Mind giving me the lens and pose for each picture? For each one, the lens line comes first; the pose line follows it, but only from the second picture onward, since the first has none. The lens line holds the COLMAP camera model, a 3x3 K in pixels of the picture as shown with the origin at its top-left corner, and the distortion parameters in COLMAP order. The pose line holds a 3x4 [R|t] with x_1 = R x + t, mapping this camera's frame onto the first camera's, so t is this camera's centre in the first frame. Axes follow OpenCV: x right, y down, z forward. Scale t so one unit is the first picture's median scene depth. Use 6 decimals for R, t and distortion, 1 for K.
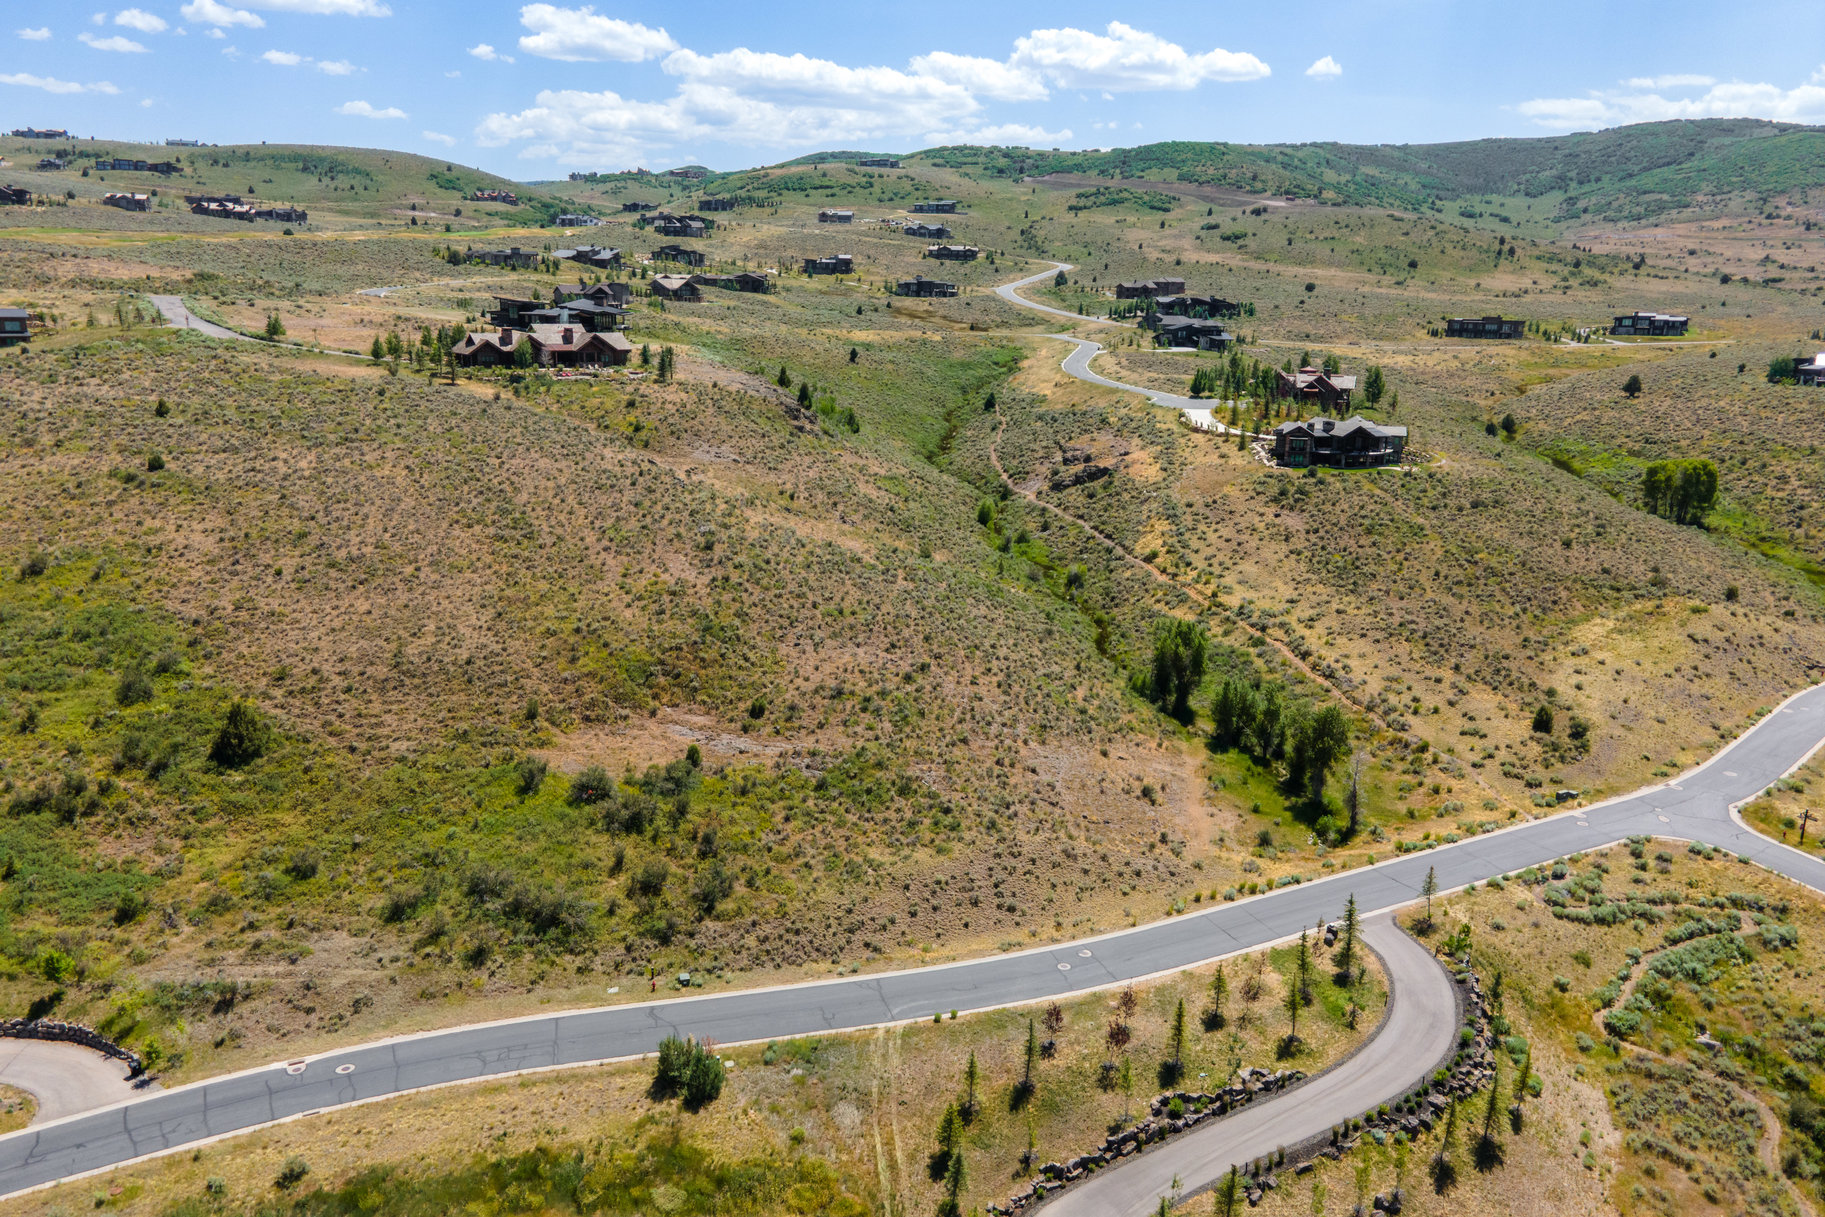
lens RADIAL K [[1329.6, 0, 912.5], [0, 1329.6, 608.5], [0, 0, 1]] dist [0.028022, 0.025738]
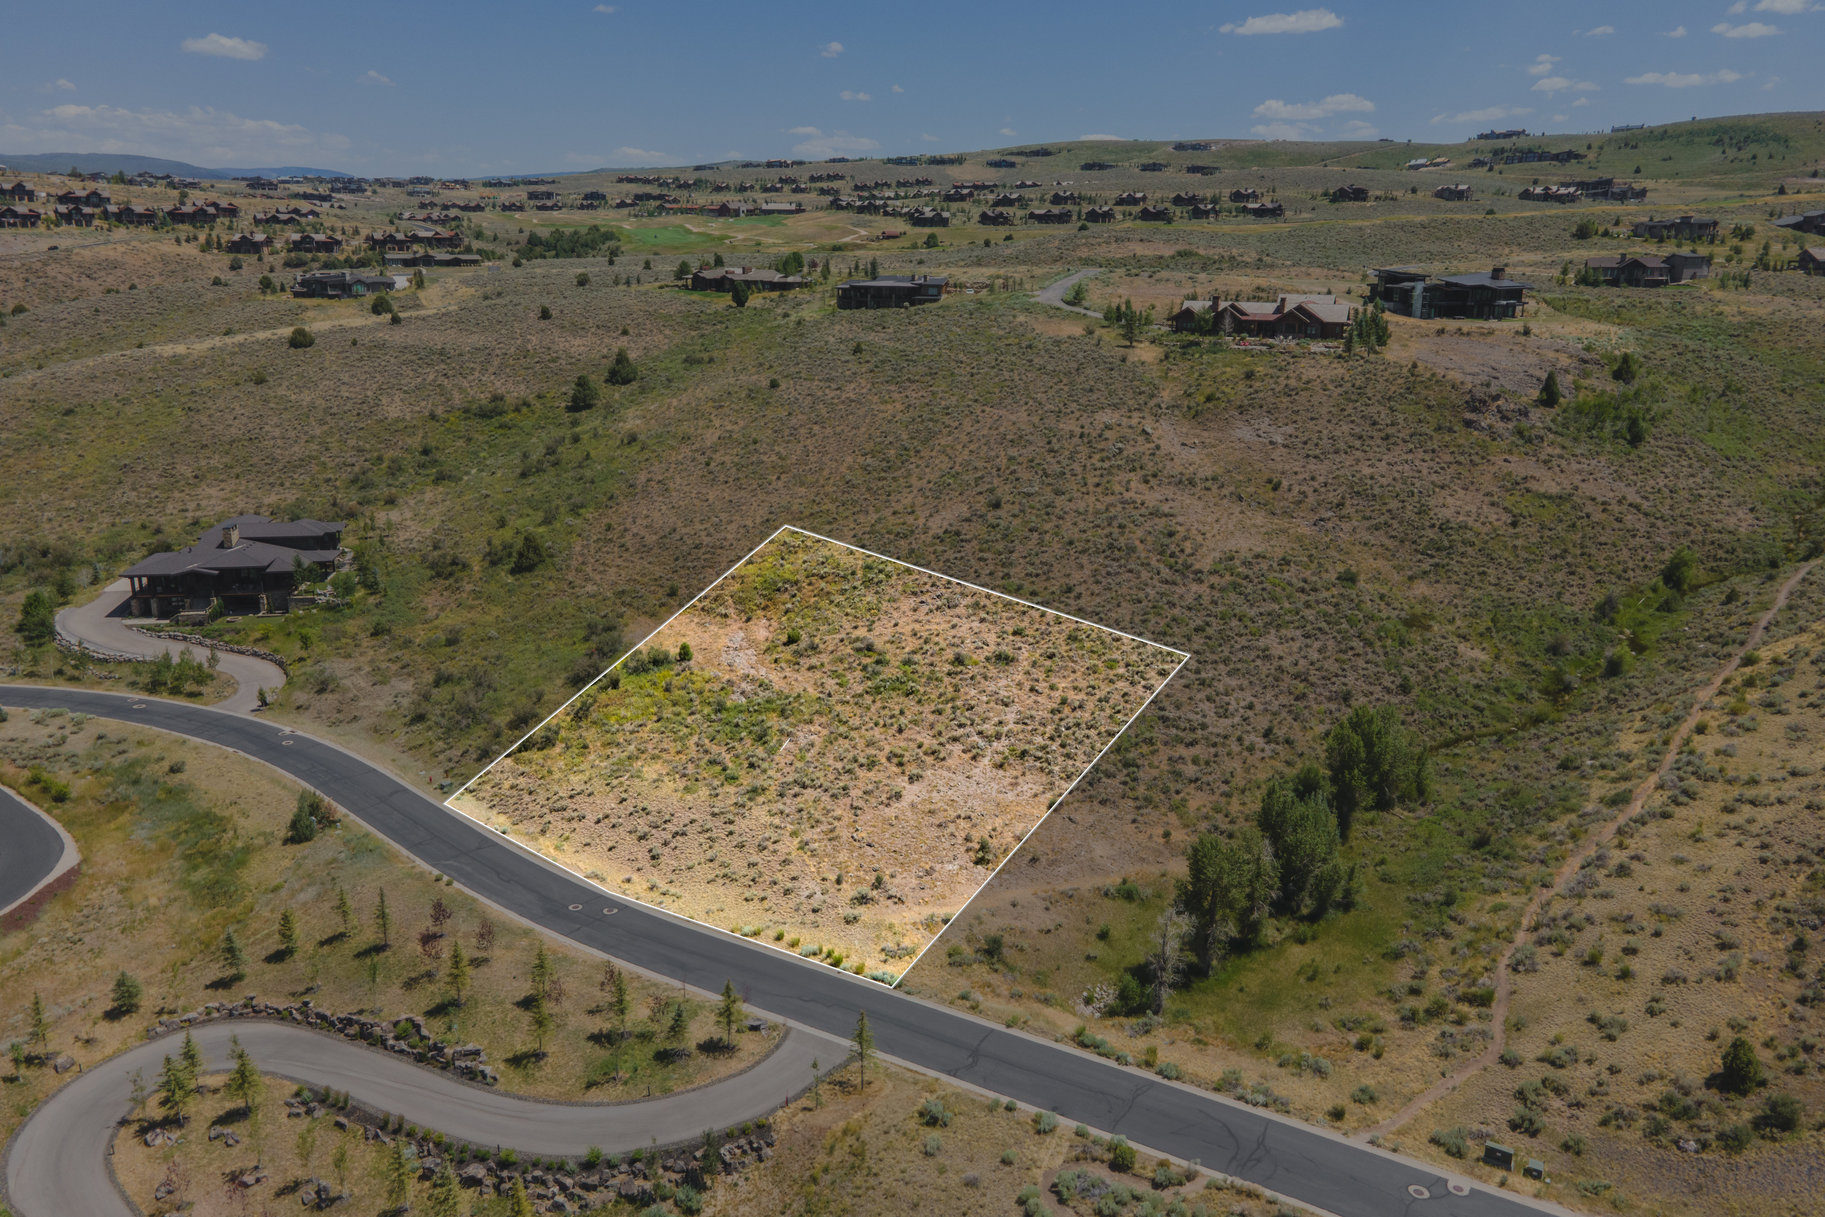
lens RADIAL K [[1328.1, 0, 912.5], [0, 1328.1, 608.5], [0, 0, 1]] dist [0.065396, 0.001776]
pose [[0.514998, 0.216384, -0.829431, 1.105855], [-0.213521, 0.969497, 0.120349, -0.131361], [0.830172, 0.115121, 0.545492, 0.688771]]
